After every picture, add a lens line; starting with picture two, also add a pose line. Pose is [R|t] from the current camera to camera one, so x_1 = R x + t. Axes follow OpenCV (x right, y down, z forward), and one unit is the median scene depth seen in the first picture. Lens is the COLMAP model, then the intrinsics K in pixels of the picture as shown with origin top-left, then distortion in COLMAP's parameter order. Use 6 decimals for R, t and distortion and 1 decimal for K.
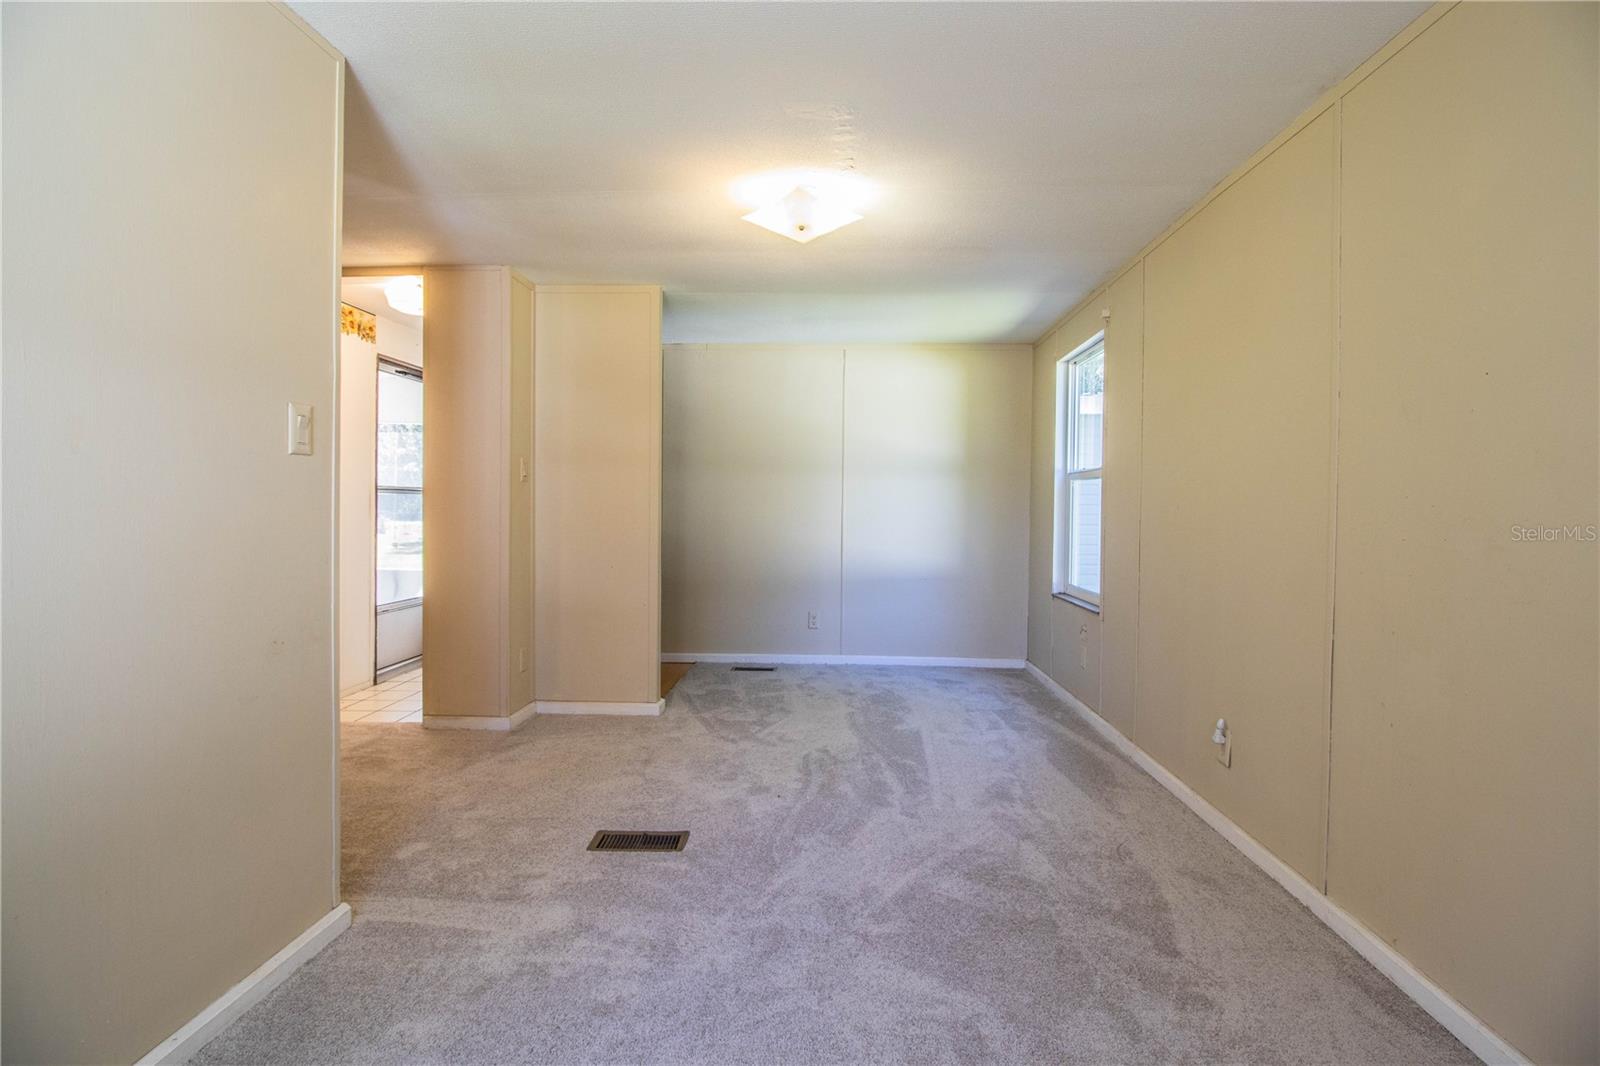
lens RADIAL K [[738.2, 0, 812.4], [0, 738.2, 519.9], [0, 0, 1]] dist [-0.000429, -0.013098]
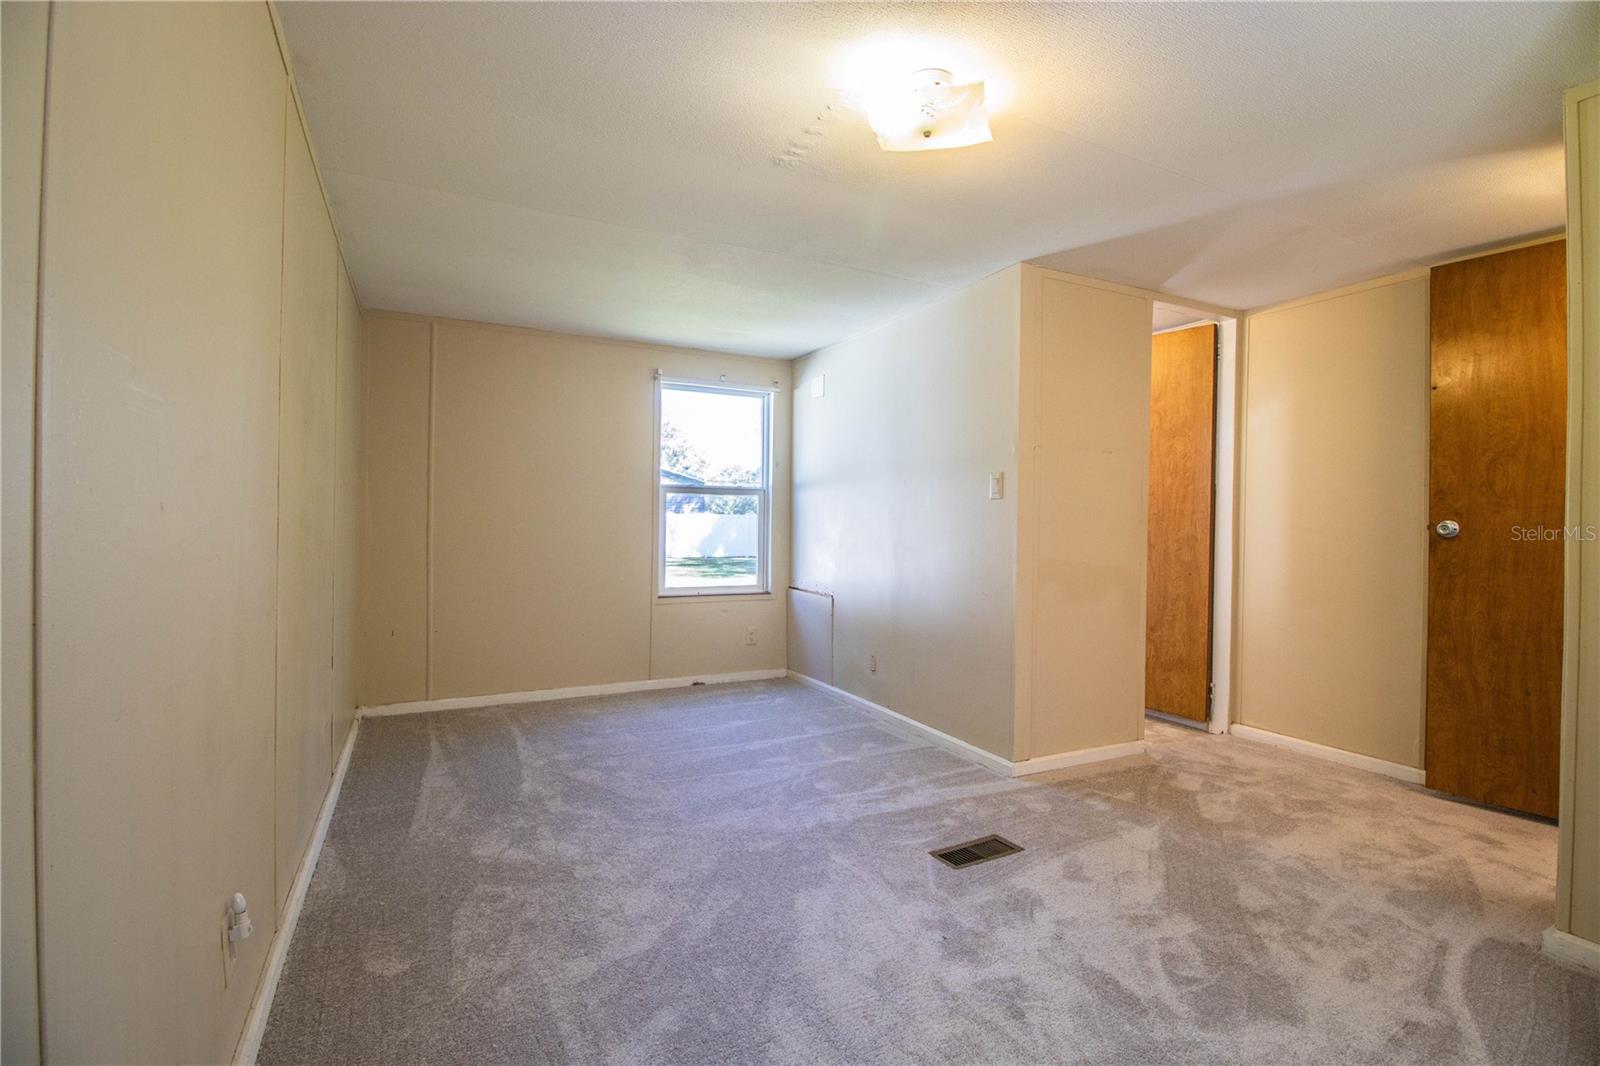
lens RADIAL K [[738.2, 0, 812.4], [0, 738.2, 519.9], [0, 0, 1]] dist [-0.000429, -0.013098]
pose [[-0.869907, -0.019313, -0.492838, 0.319926], [-0.028645, 0.999525, 0.011394, -0.020907], [0.492384, 0.024029, -0.870047, 1.184230]]
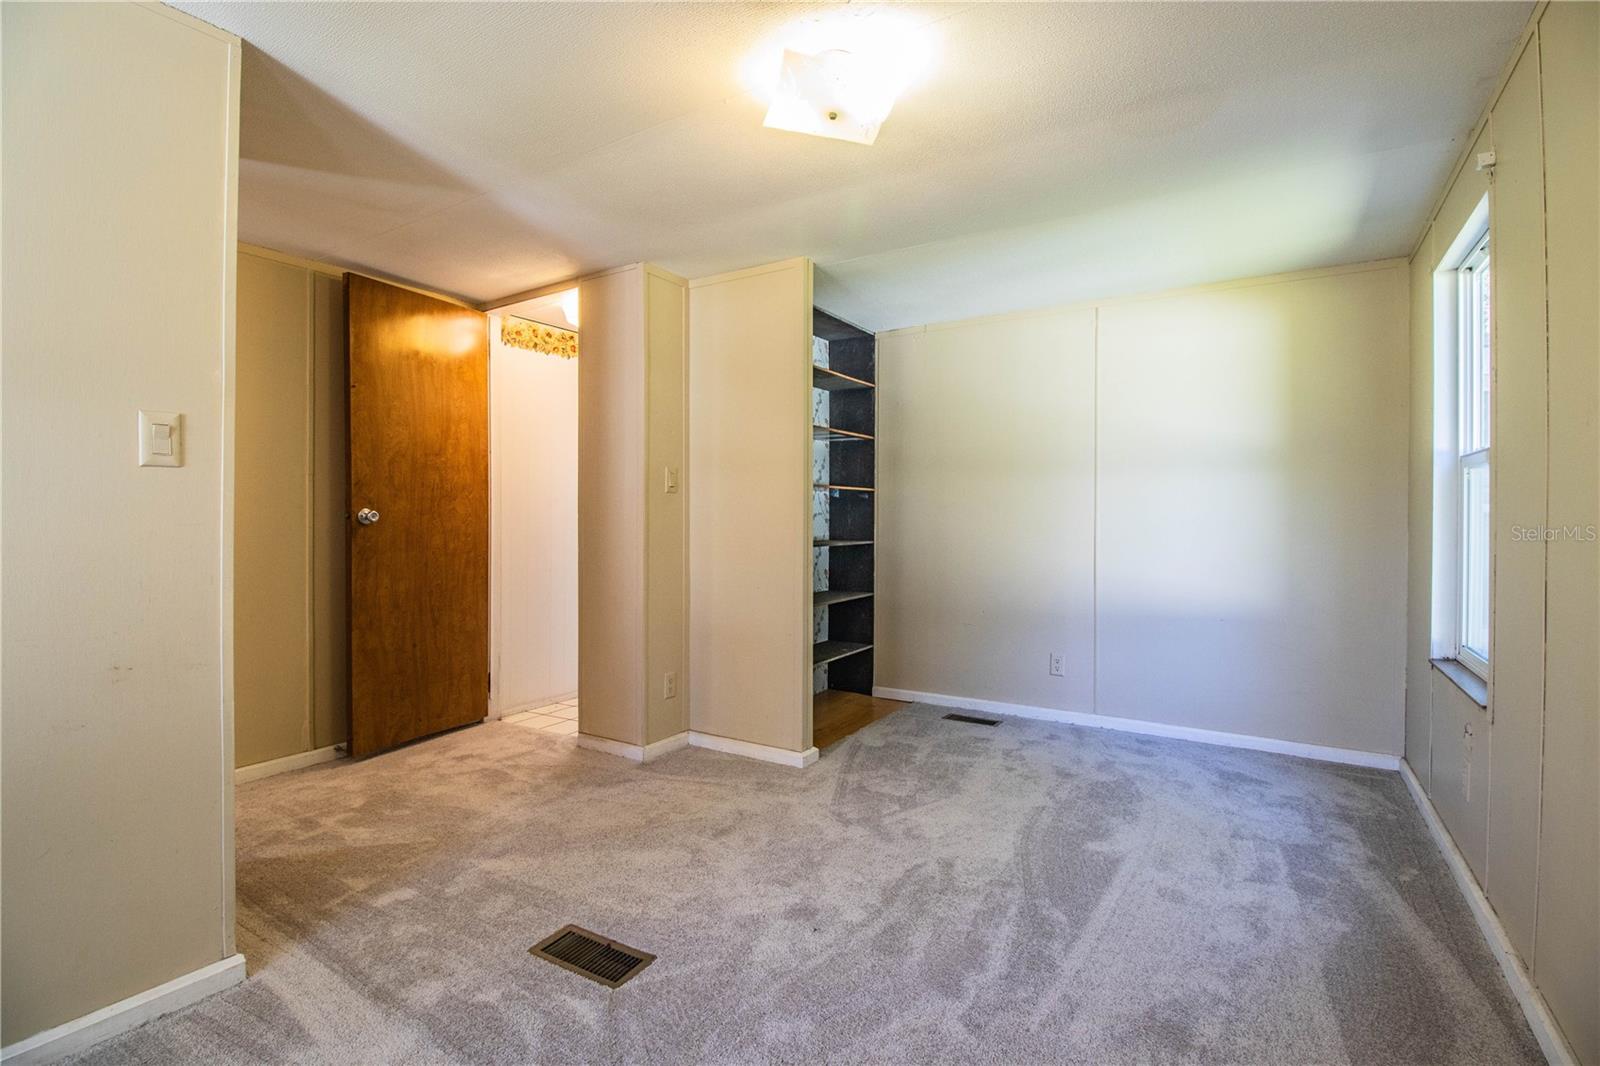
lens RADIAL K [[738.2, 0, 812.4], [0, 738.2, 519.9], [0, 0, 1]] dist [-0.000429, -0.013098]
pose [[0.869116, -0.006626, -0.494564, 0.232404], [-0.001042, 0.999884, -0.015227, -0.003794], [0.494607, 0.013749, 0.869008, 0.295695]]
